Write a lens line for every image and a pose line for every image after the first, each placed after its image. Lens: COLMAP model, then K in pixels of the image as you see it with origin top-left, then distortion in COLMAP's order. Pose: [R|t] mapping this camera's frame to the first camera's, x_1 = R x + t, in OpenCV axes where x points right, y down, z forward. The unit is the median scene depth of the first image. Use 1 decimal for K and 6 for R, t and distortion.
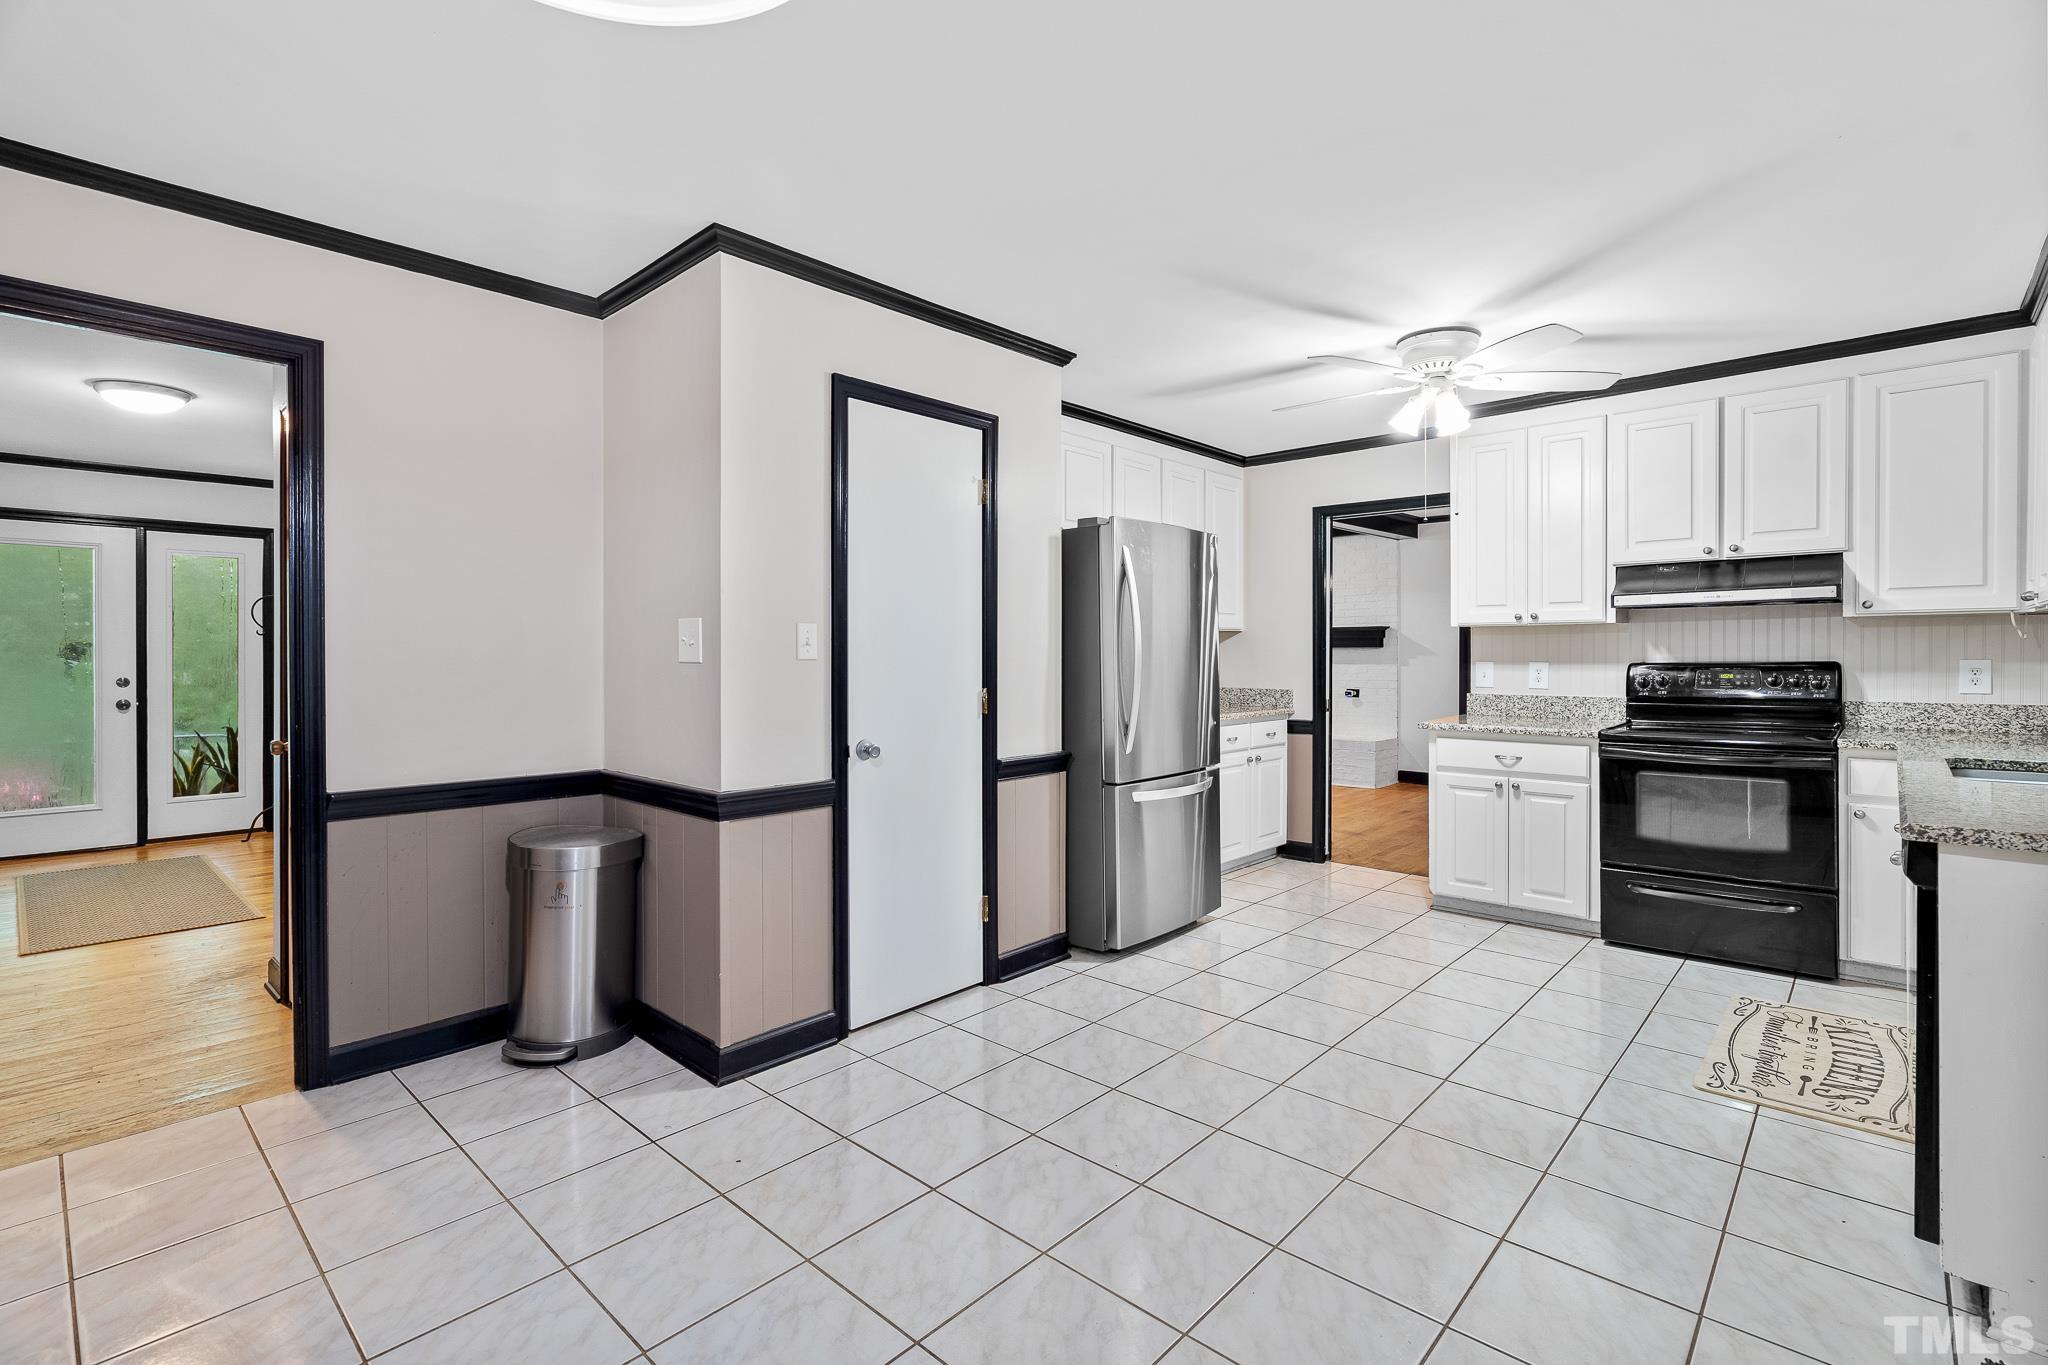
lens RADIAL K [[940.5, 0, 1028.9], [0, 940.5, 667.3], [0, 0, 1]] dist [-0.002149, 0.003131]
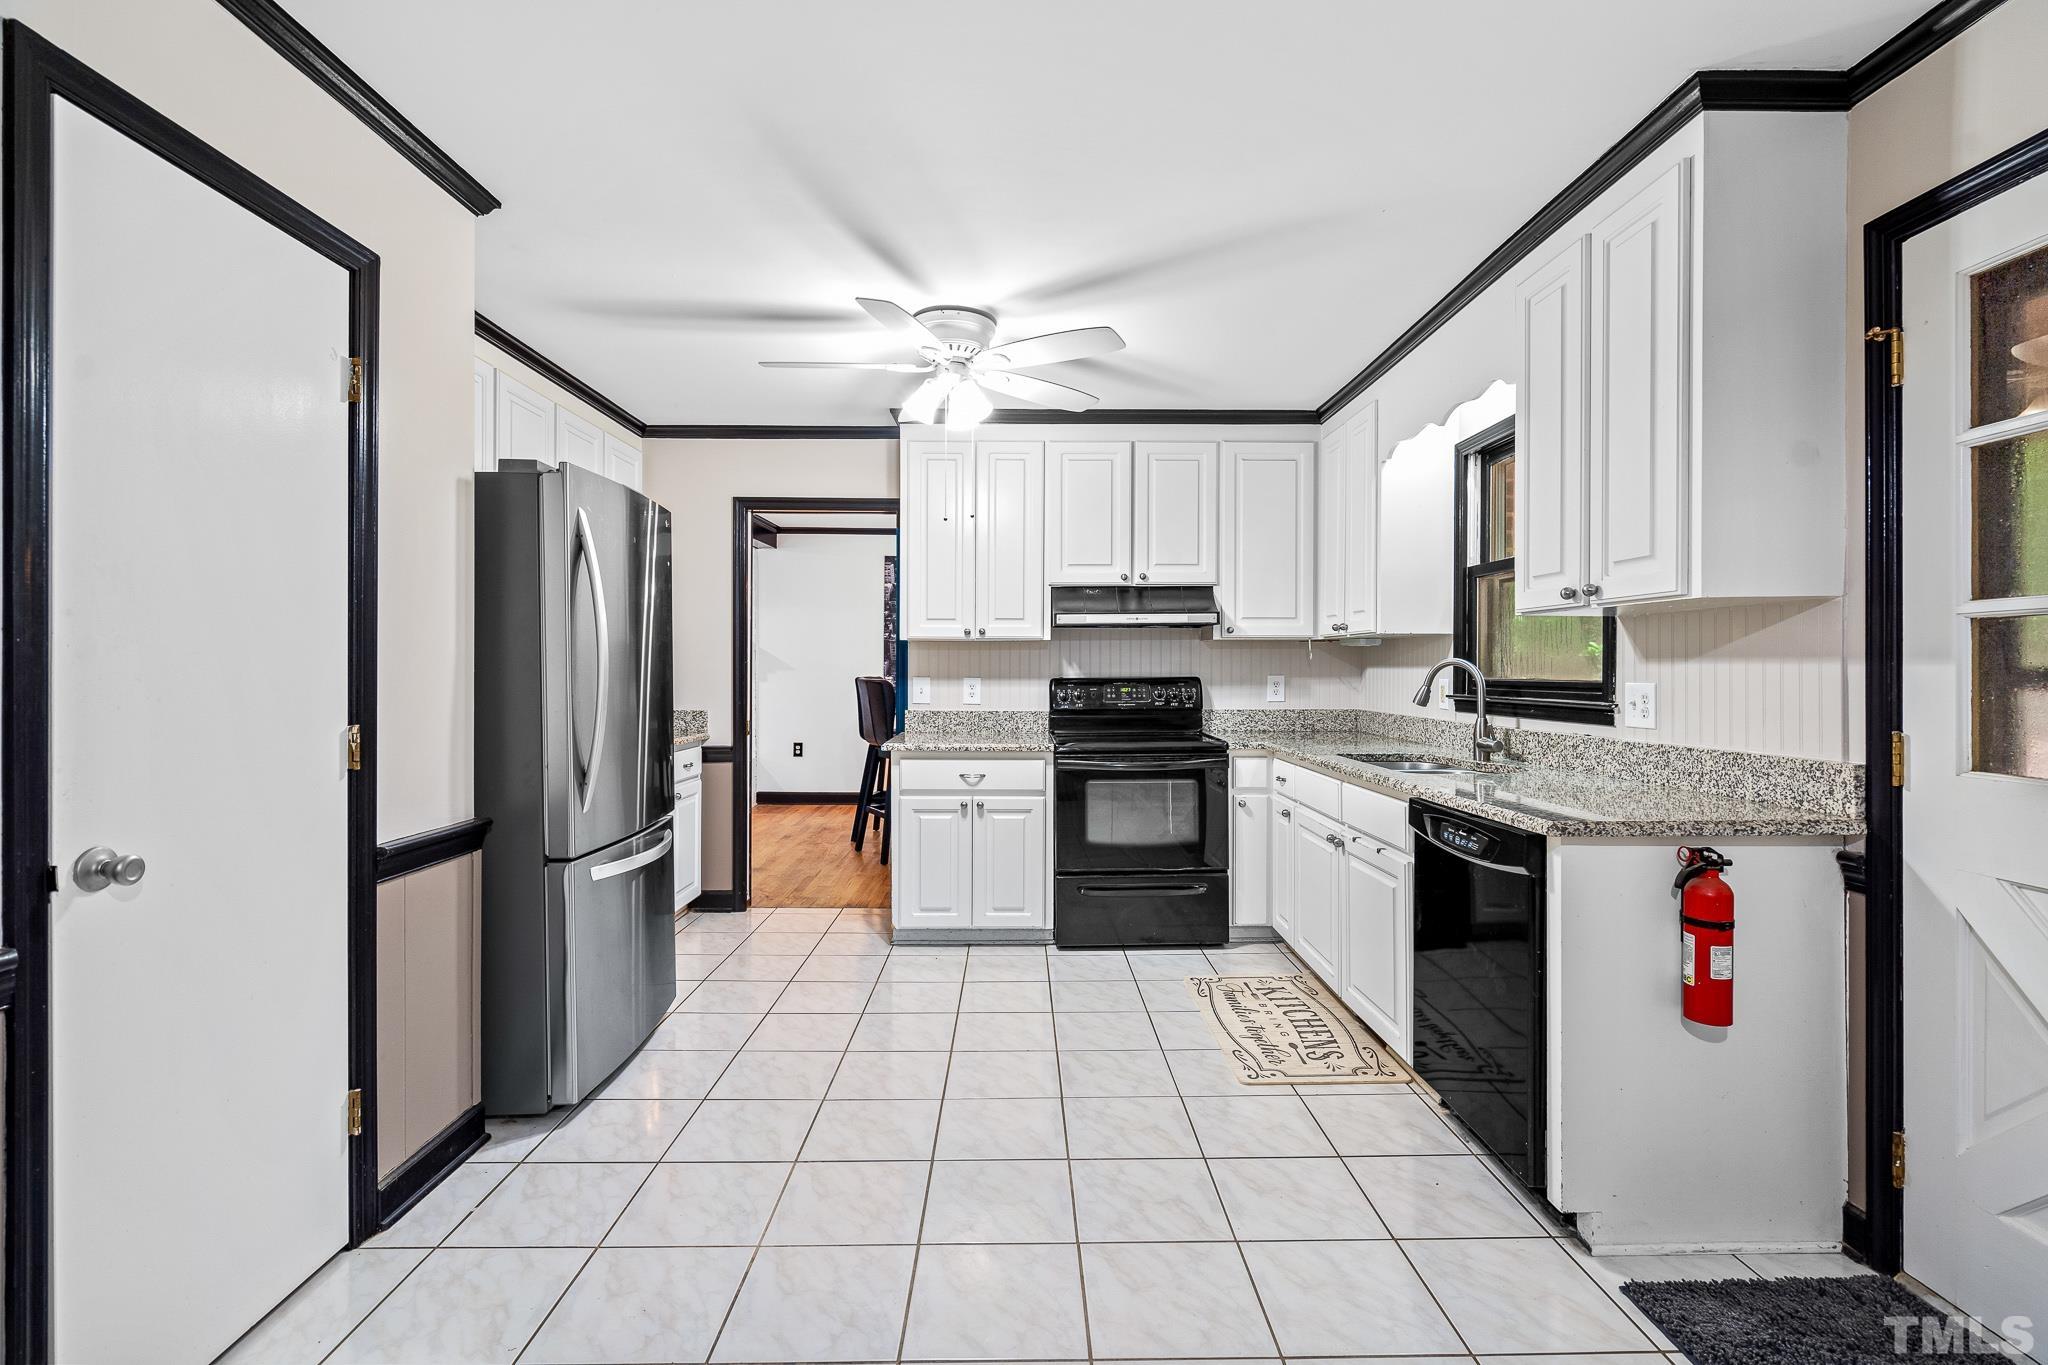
lens RADIAL K [[940.5, 0, 1024.9], [0, 940.5, 676.0], [0, 0, 1]] dist [-0.002149, 0.003131]
pose [[0.727659, -0.000377, 0.685939, -0.133712], [0.005185, 0.999974, -0.004950, -0.002468], [-0.685920, 0.007159, 0.727642, 0.287817]]
